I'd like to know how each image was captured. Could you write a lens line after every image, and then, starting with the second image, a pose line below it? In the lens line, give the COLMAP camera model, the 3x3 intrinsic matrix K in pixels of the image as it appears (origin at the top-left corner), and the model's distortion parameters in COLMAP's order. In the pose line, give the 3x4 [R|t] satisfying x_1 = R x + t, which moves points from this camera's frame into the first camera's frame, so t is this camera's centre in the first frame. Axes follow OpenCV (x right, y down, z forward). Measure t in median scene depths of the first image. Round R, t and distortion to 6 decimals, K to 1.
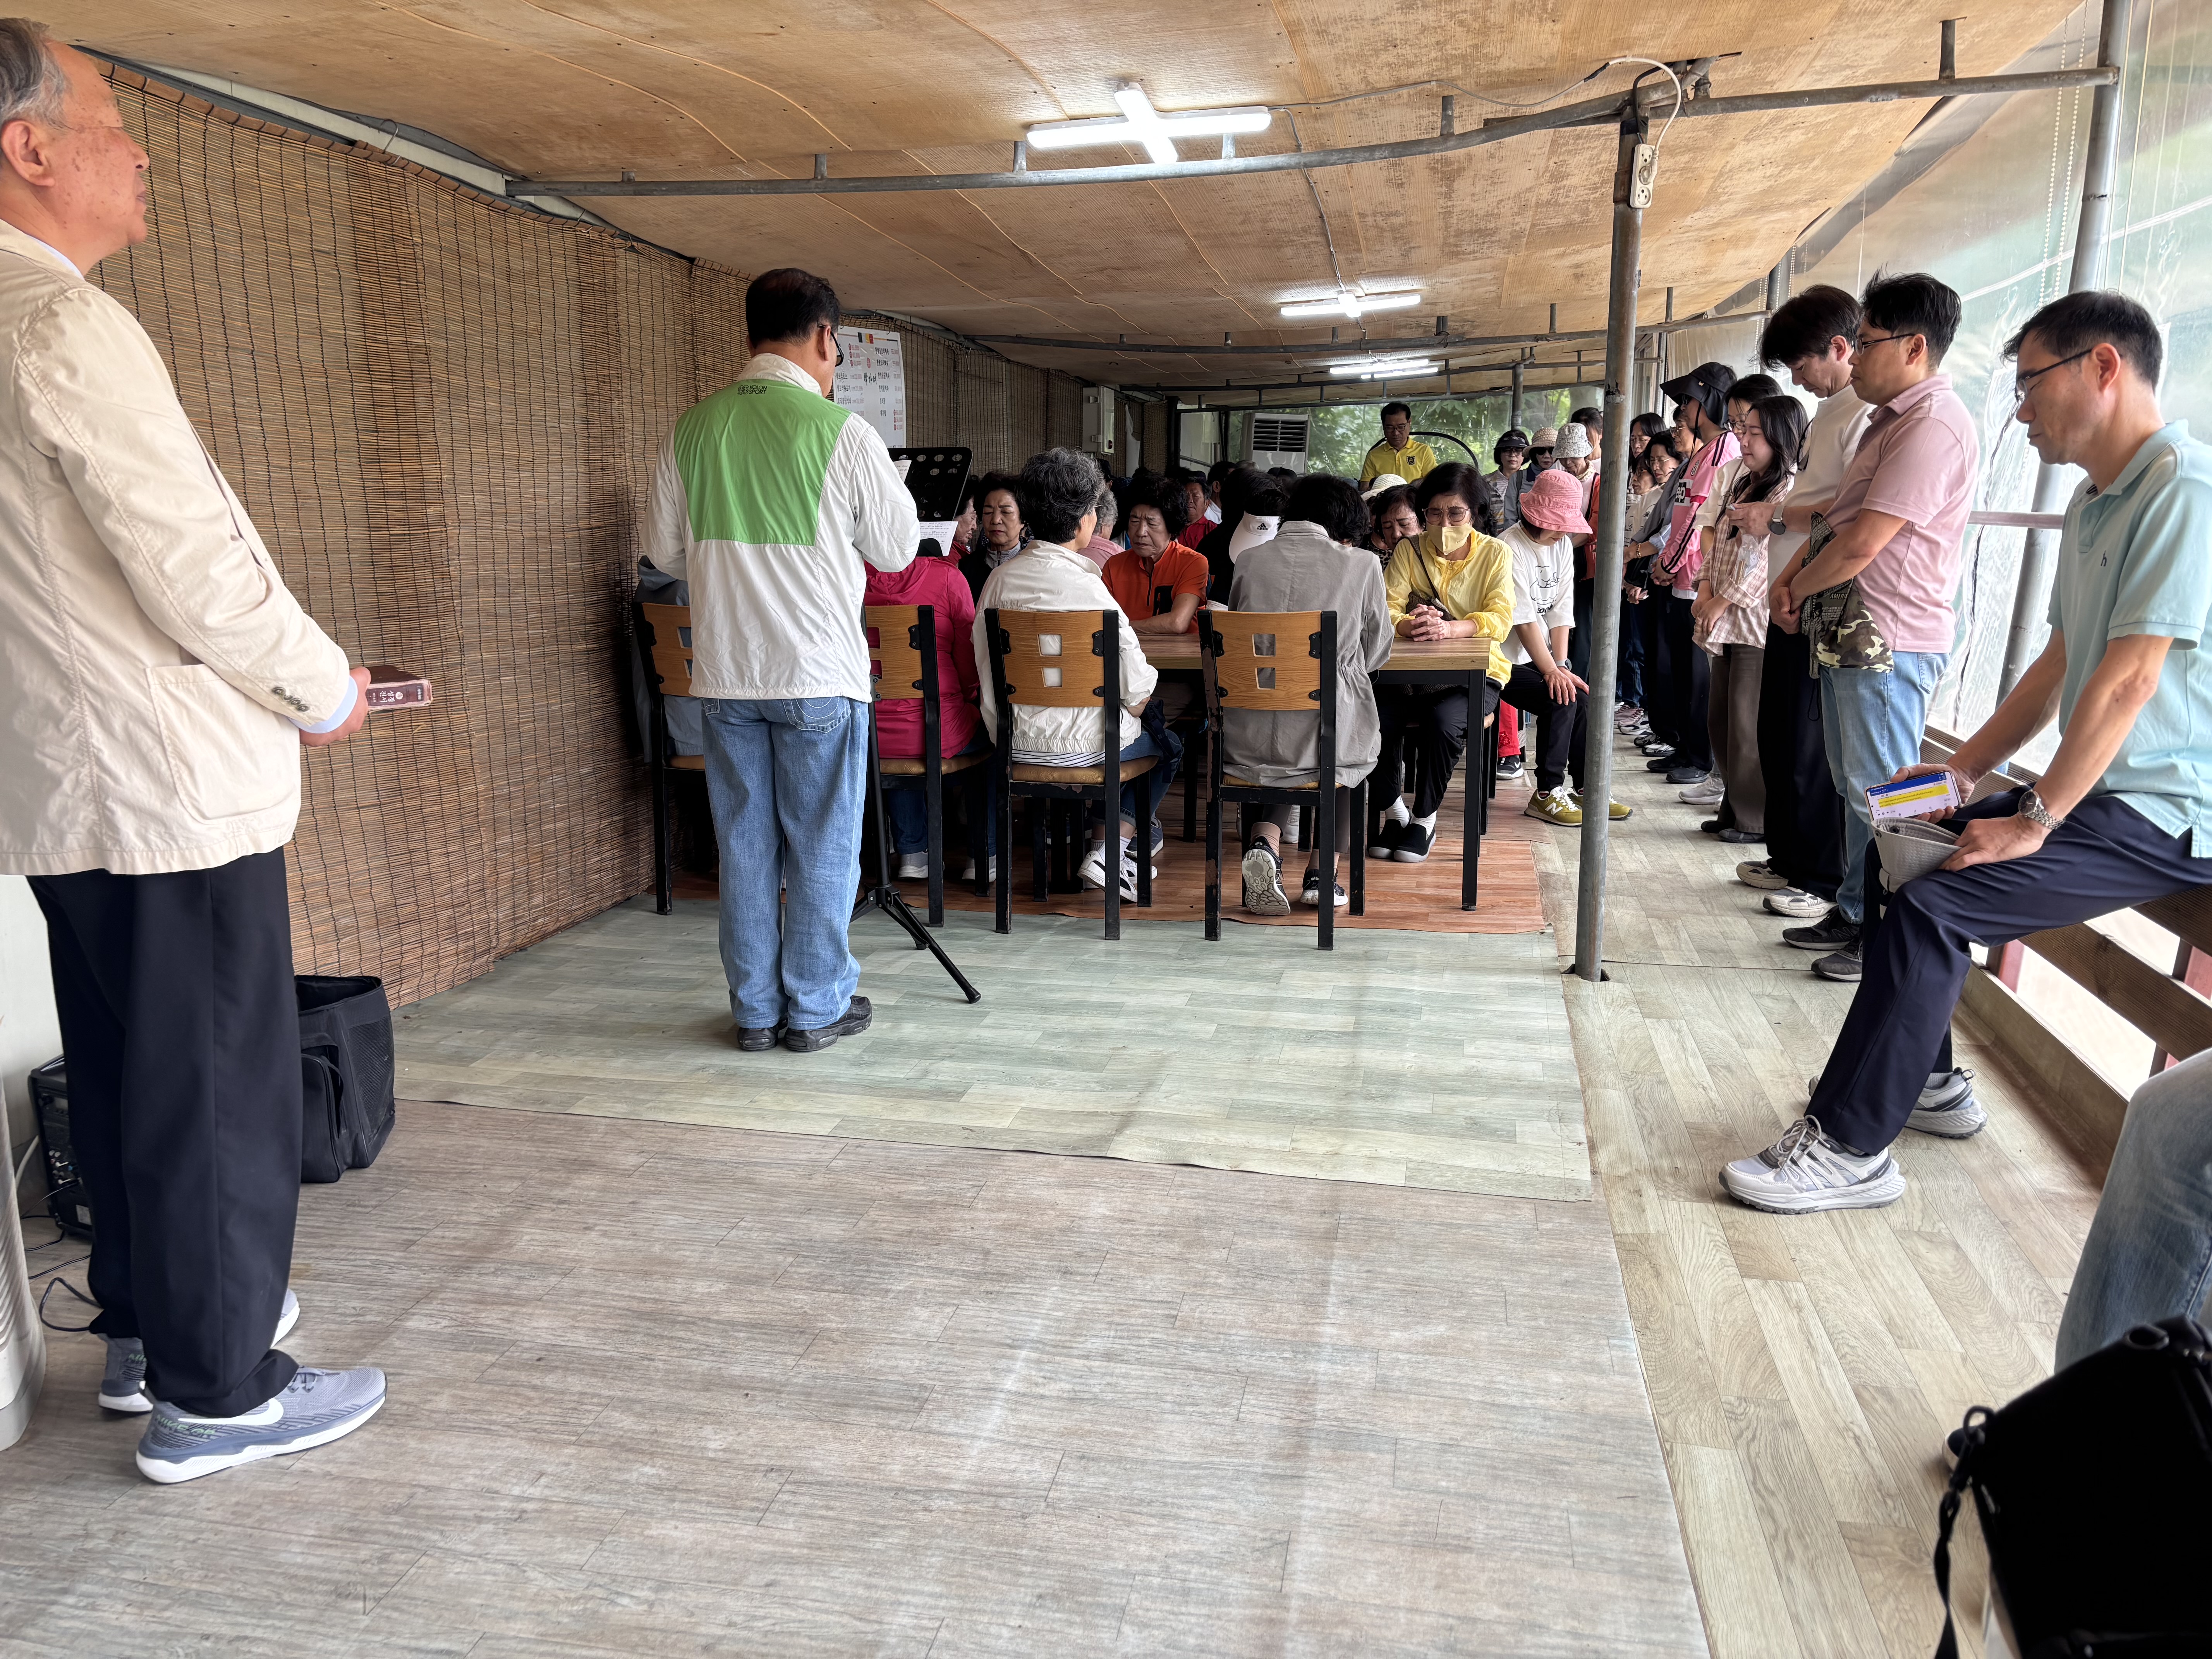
lens RADIAL K [[1681.4, 0, 1125.1], [0, 1681.4, 829.0], [0, 0, 1]] dist [0.043671, -0.043926]
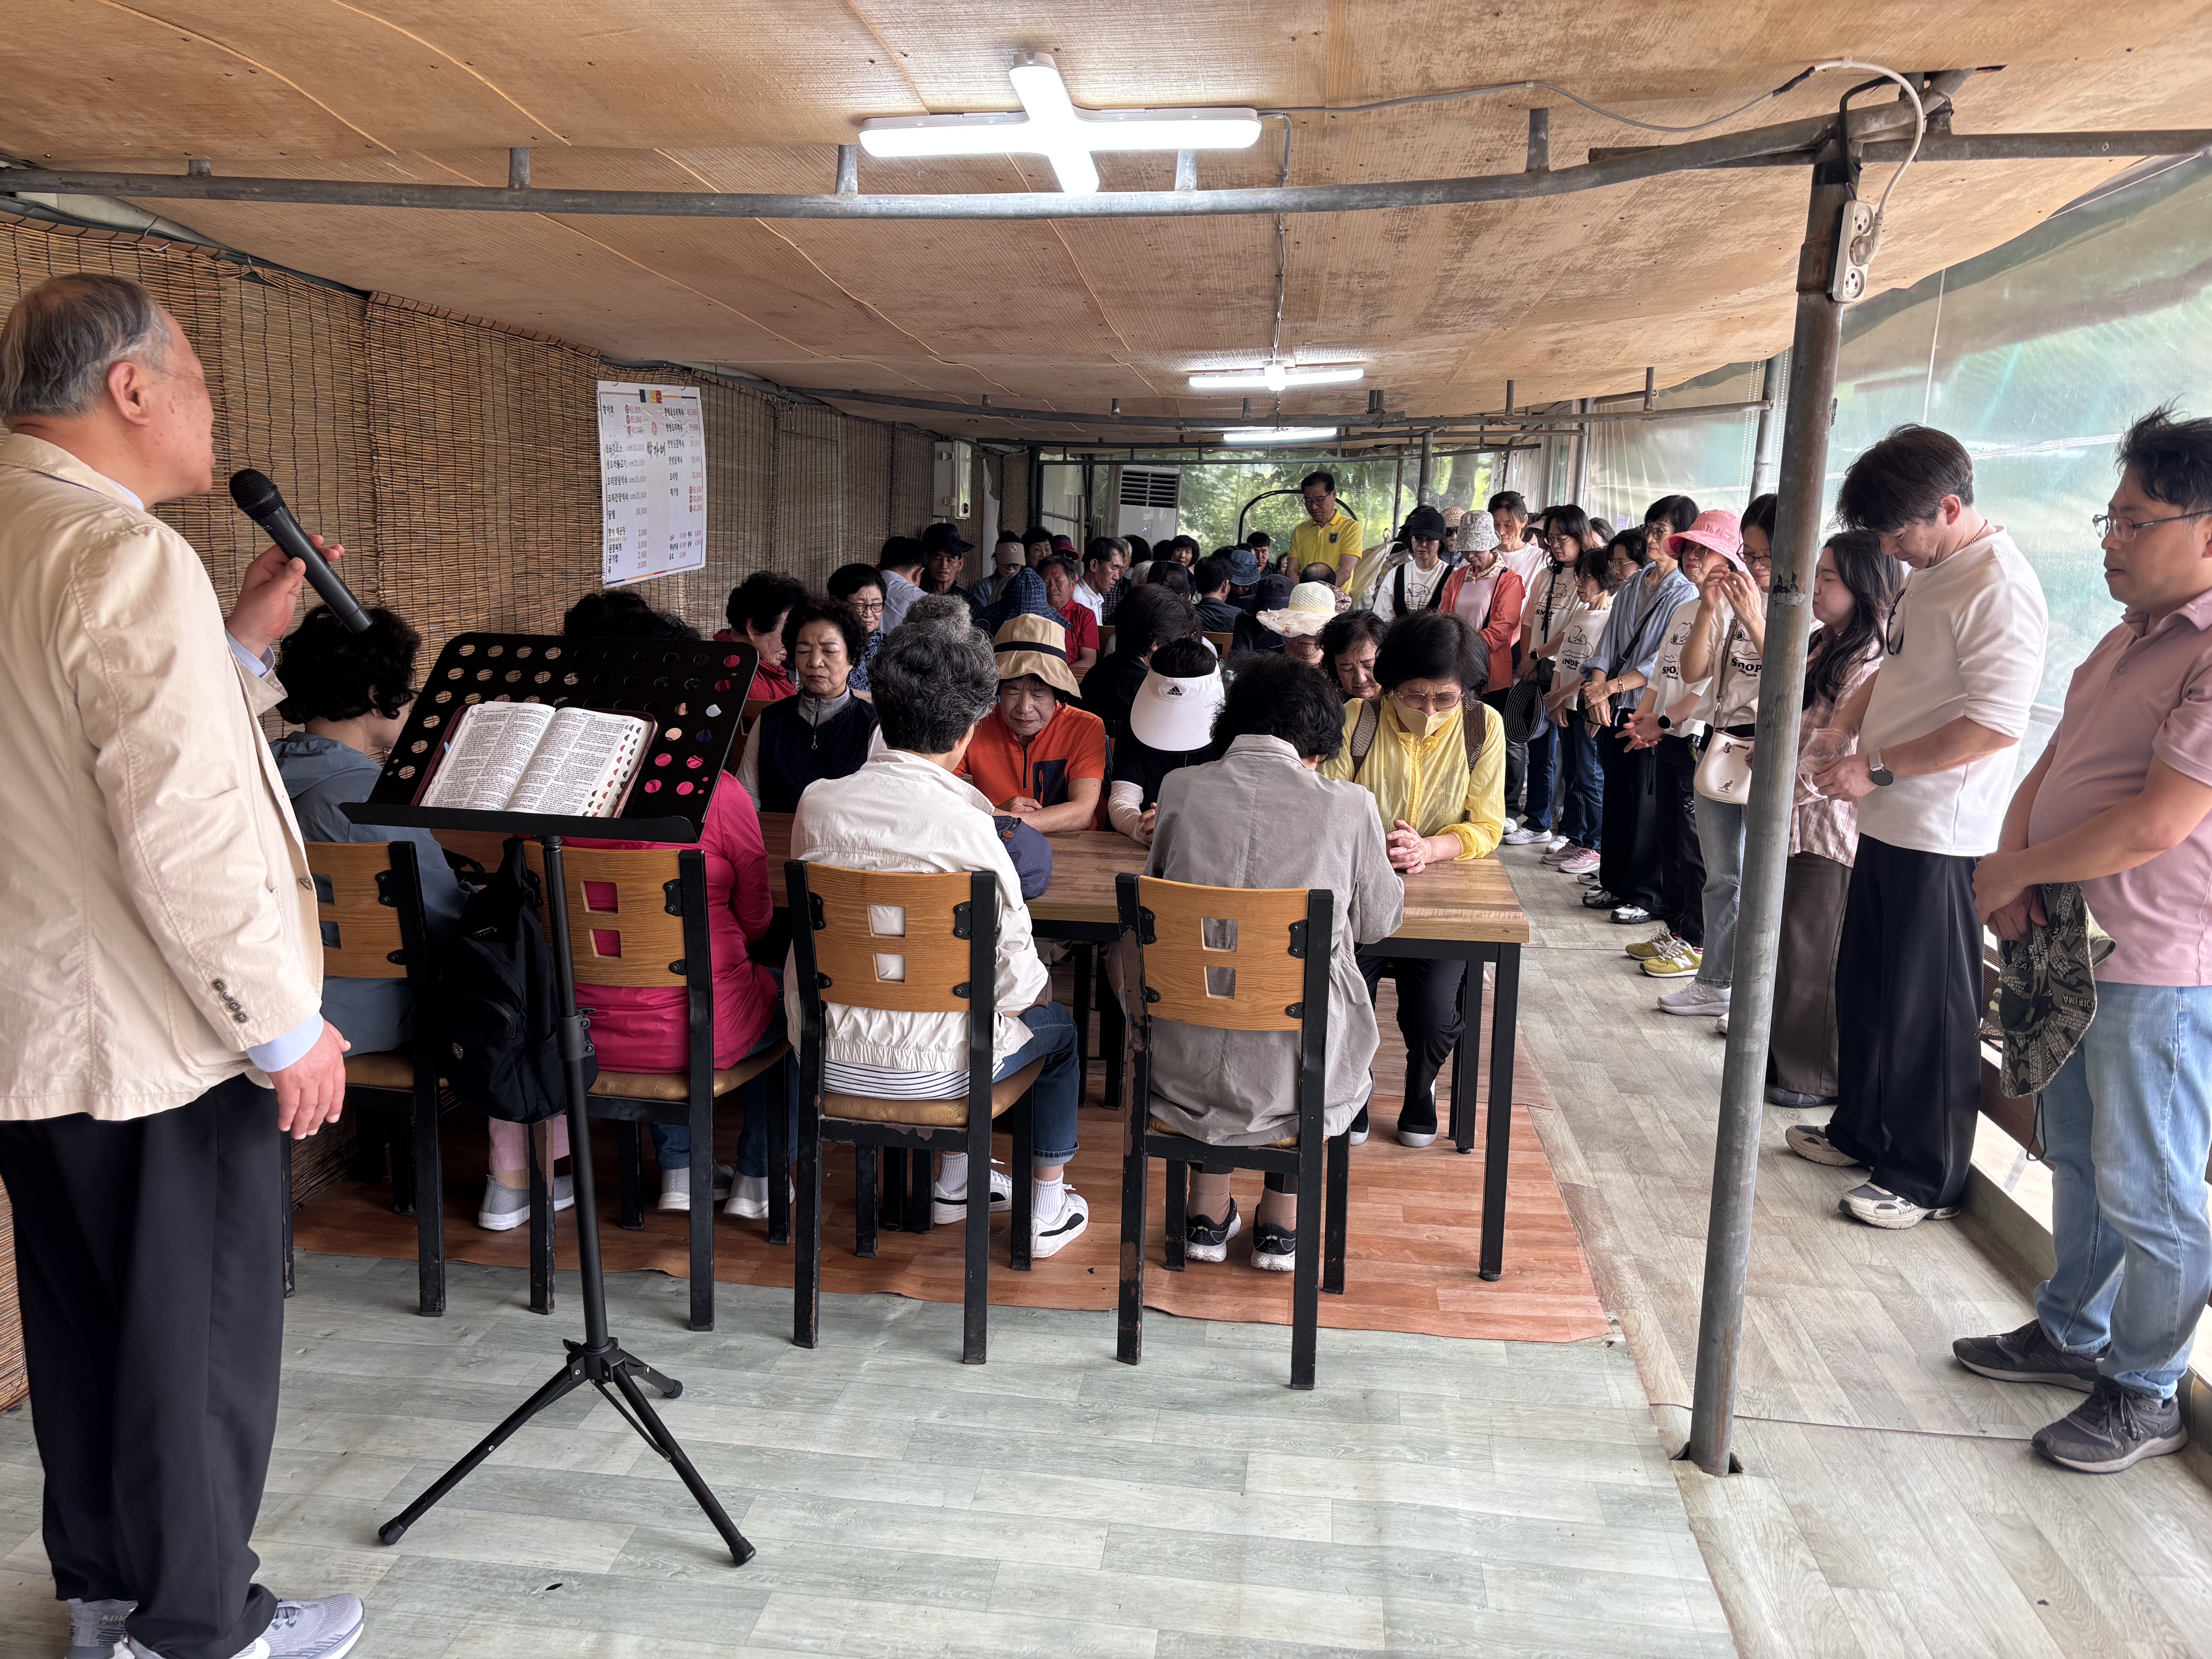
lens RADIAL K [[1681.4, 0, 1127.7], [0, 1681.4, 823.5], [0, 0, 1]] dist [0.043671, -0.043926]
pose [[0.995386, 0.014609, 0.094838, -0.014139], [-0.013216, 0.999796, -0.015302, -0.137374], [-0.095042, 0.013978, 0.995375, 0.345124]]
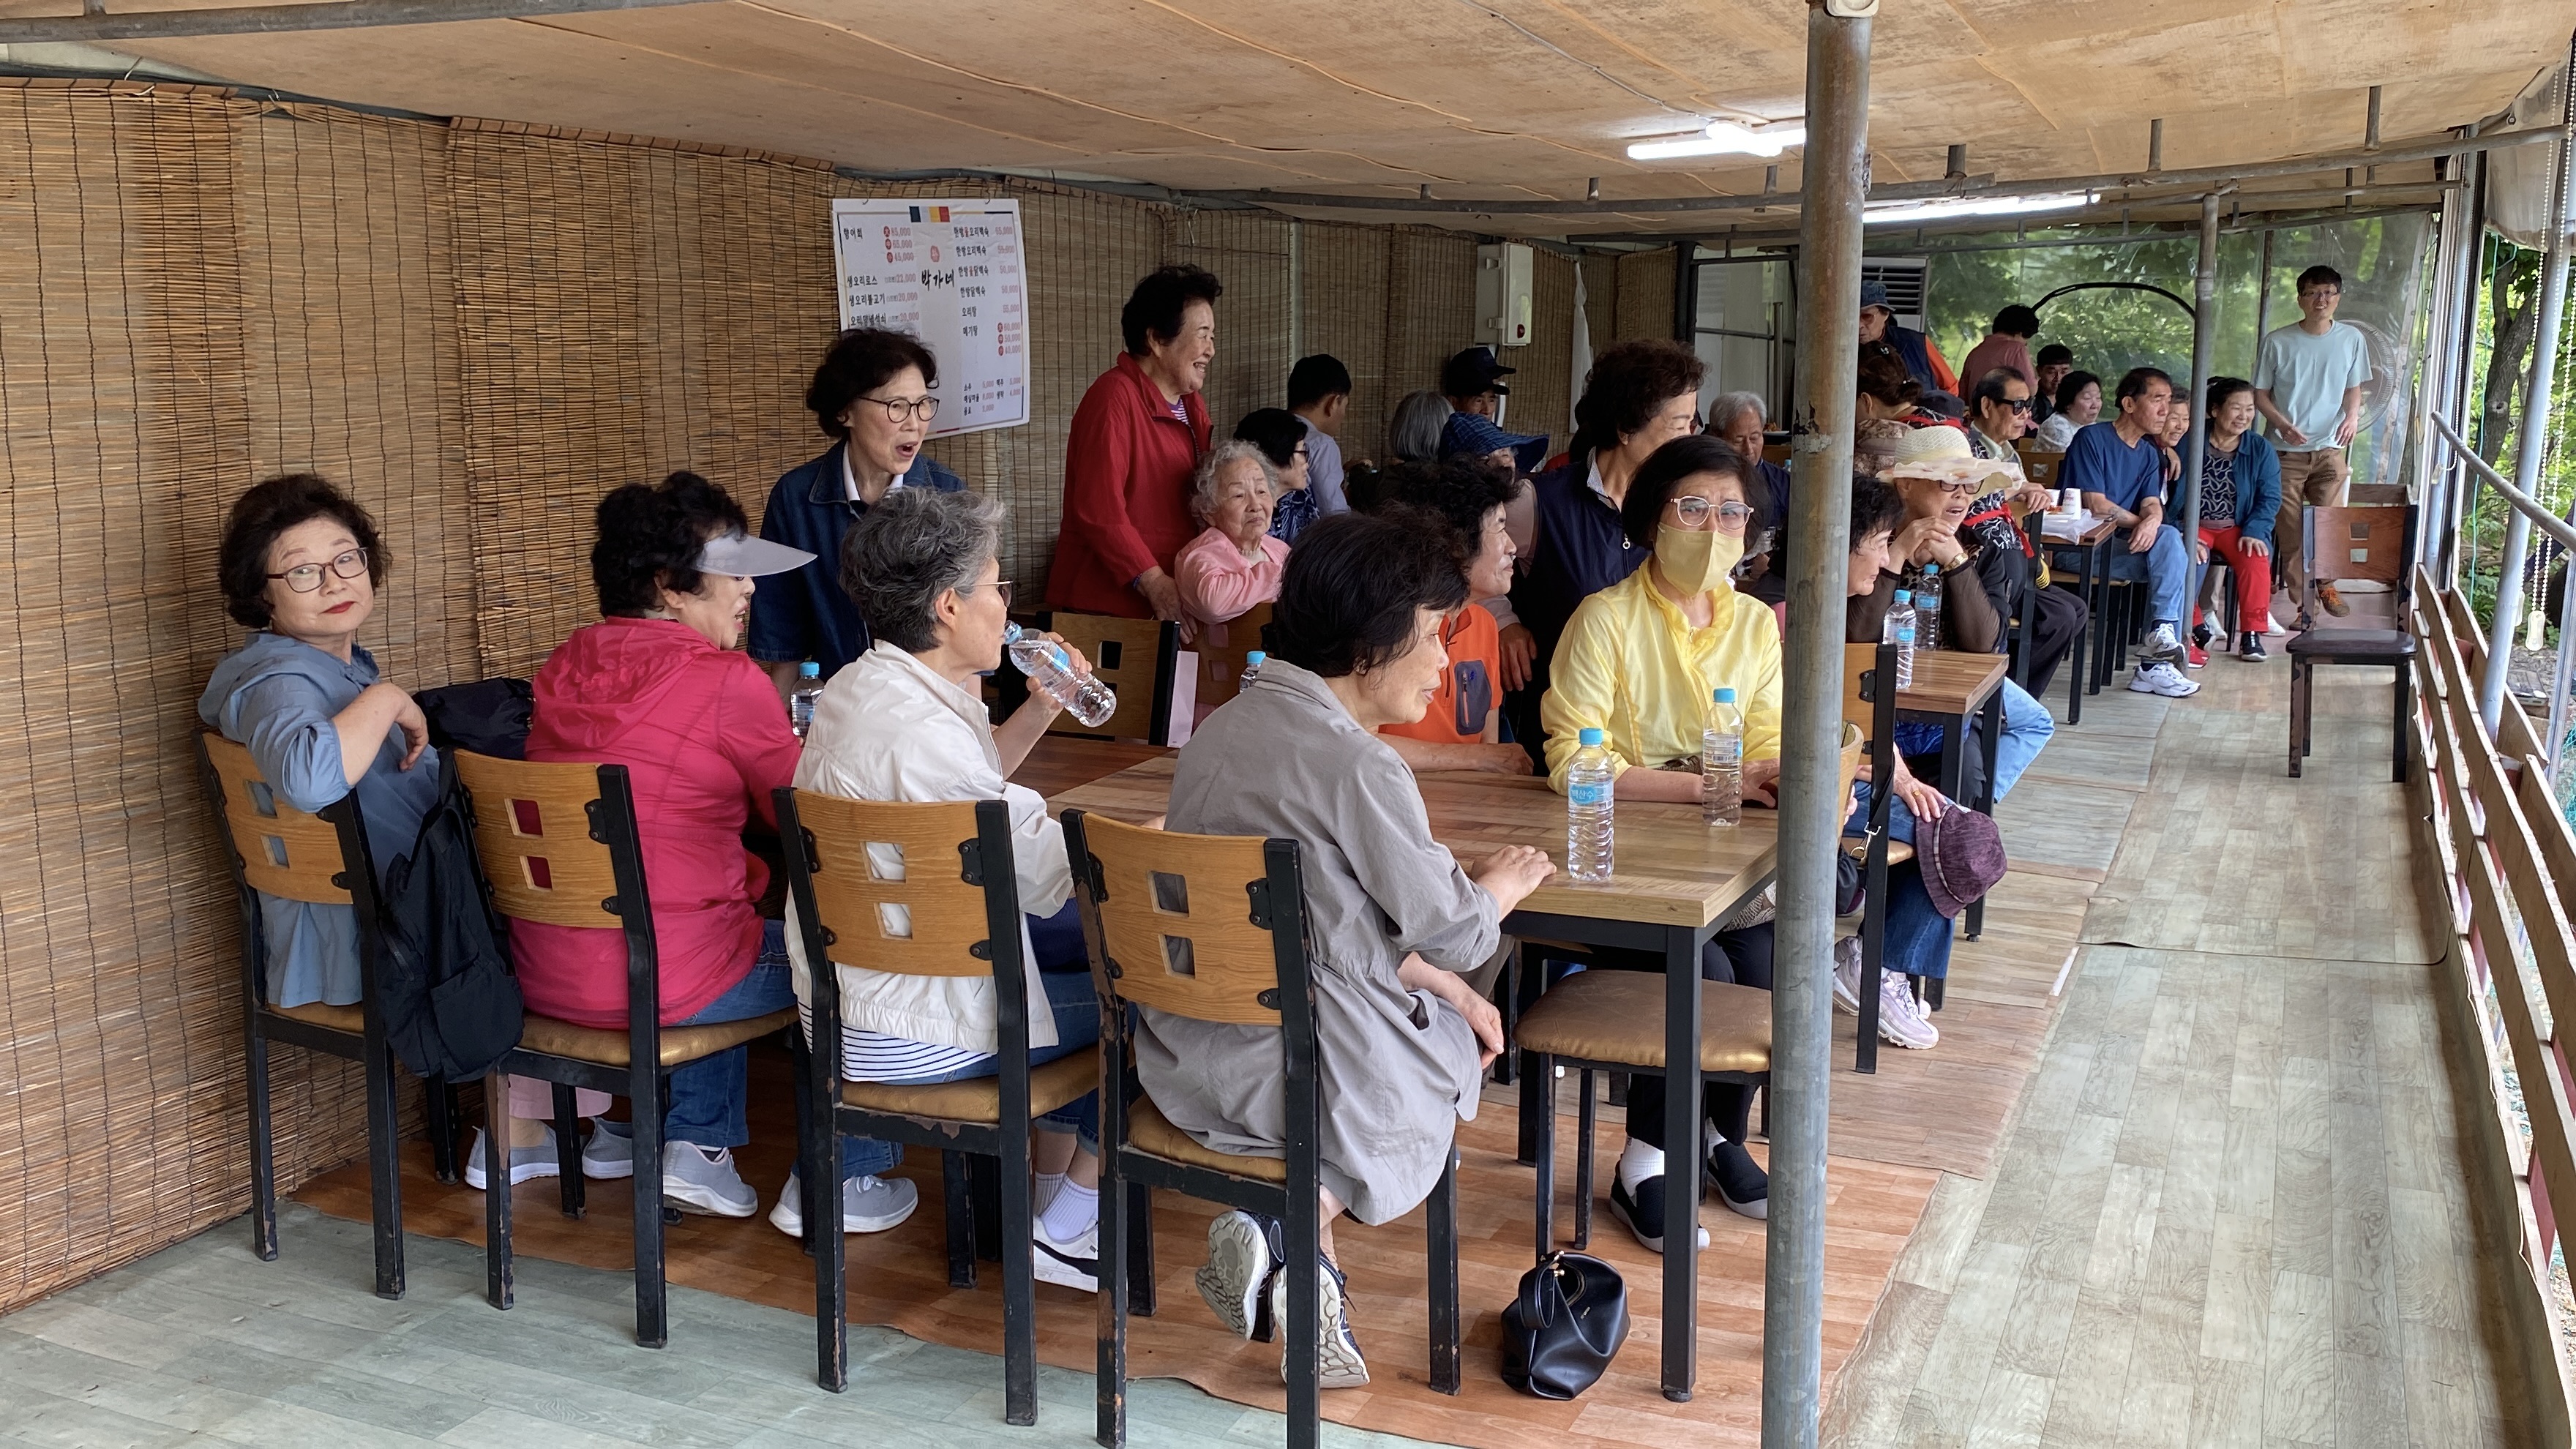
lens RADIAL K [[2249.3, 0, 1286.5], [0, 2249.3, 716.8], [0, 0, 1]] dist [0.053459, -0.087898]
pose [[0.973878, 0.035059, -0.224351, 0.255009], [-0.040815, 0.998945, -0.021066, -0.144017], [0.223375, 0.029672, 0.974281, 0.348323]]
